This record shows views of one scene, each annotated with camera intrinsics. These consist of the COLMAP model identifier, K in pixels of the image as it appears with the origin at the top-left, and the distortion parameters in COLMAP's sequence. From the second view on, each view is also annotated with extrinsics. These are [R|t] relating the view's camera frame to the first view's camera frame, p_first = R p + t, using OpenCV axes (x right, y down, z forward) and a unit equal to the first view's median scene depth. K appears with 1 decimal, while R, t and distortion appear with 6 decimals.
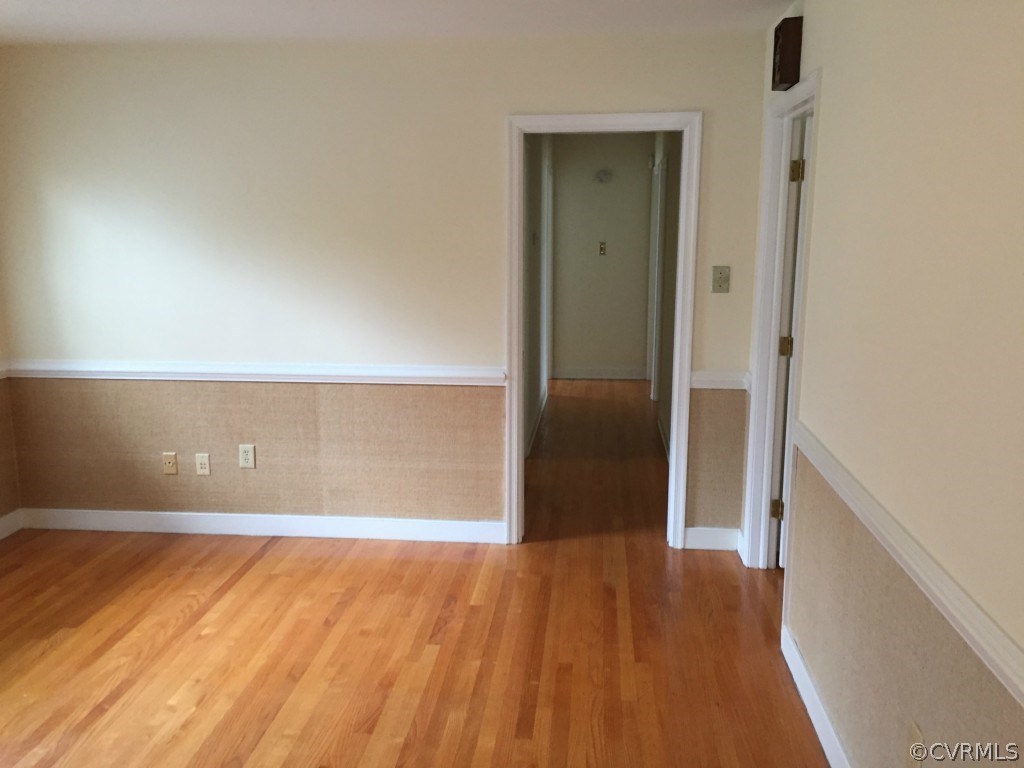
lens RADIAL K [[887.0, 0, 514.9], [0, 887.0, 386.1], [0, 0, 1]] dist [0.073495, -0.085800]
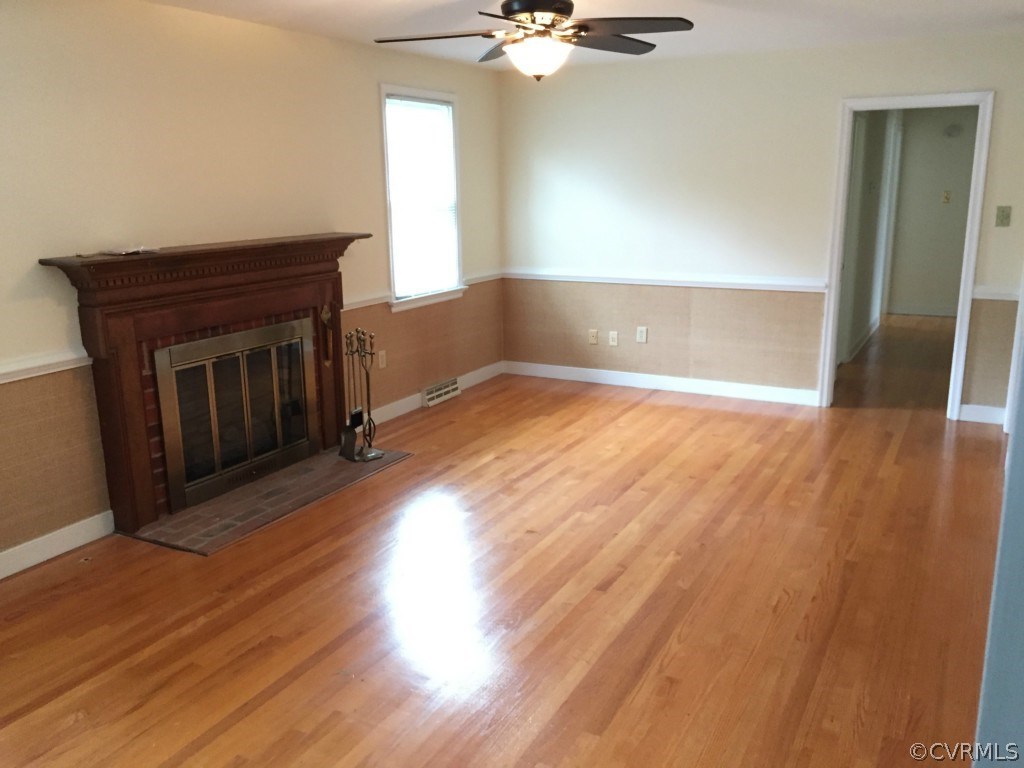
lens RADIAL K [[887.0, 0, 514.9], [0, 887.0, 386.1], [0, 0, 1]] dist [0.073495, -0.085800]
pose [[0.925669, 0.076281, -0.370564, 0.073612], [-0.057761, 0.996475, 0.060838, 0.093890], [0.373898, -0.034912, 0.926812, -0.532369]]
